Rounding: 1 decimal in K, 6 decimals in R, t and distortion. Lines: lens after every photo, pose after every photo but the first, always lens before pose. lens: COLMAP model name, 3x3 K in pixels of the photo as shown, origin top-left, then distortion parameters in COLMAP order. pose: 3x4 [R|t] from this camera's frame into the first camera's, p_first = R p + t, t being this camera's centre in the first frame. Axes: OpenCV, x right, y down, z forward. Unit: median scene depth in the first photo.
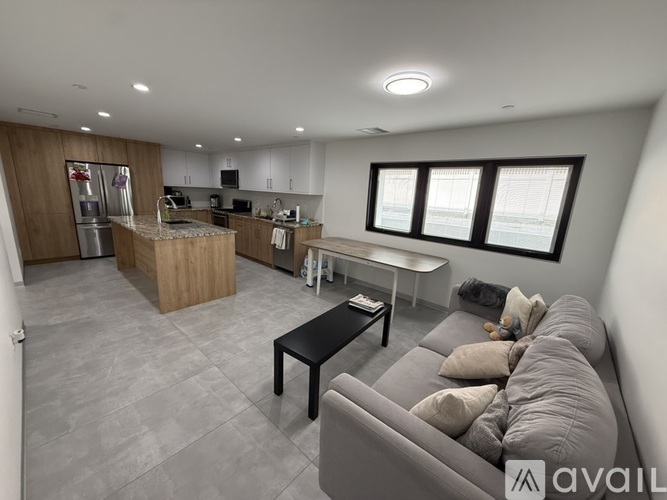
lens RADIAL K [[265.9, 0, 334.8], [0, 265.9, 252.7], [0, 0, 1]] dist [-0.001097, 0.000256]
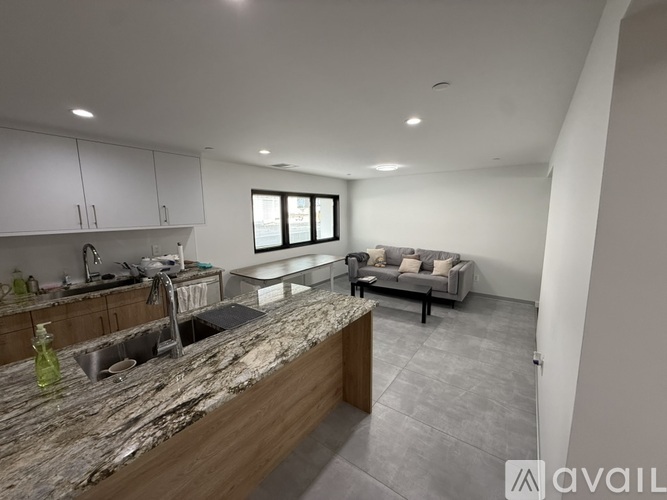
lens RADIAL K [[265.9, 0, 332.7], [0, 265.9, 249.9], [0, 0, 1]] dist [-0.001097, 0.000256]
pose [[-0.090454, -0.190958, 0.977422, -0.959628], [0.234929, 0.949656, 0.207274, -0.253505], [-0.967795, 0.248374, -0.041038, 0.799292]]
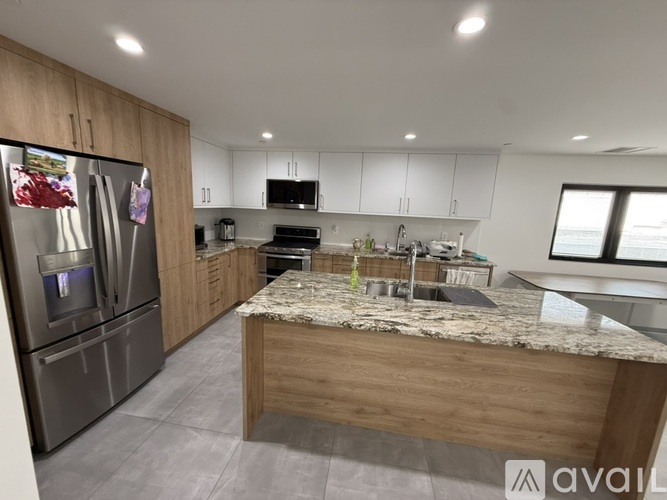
lens RADIAL K [[265.9, 0, 330.7], [0, 265.9, 252.9], [0, 0, 1]] dist [-0.001097, 0.000256]
pose [[0.842917, -0.110787, 0.526514, -1.002508], [0.122390, 0.992399, 0.012878, -0.216241], [-0.523938, 0.053585, 0.850069, 0.673658]]
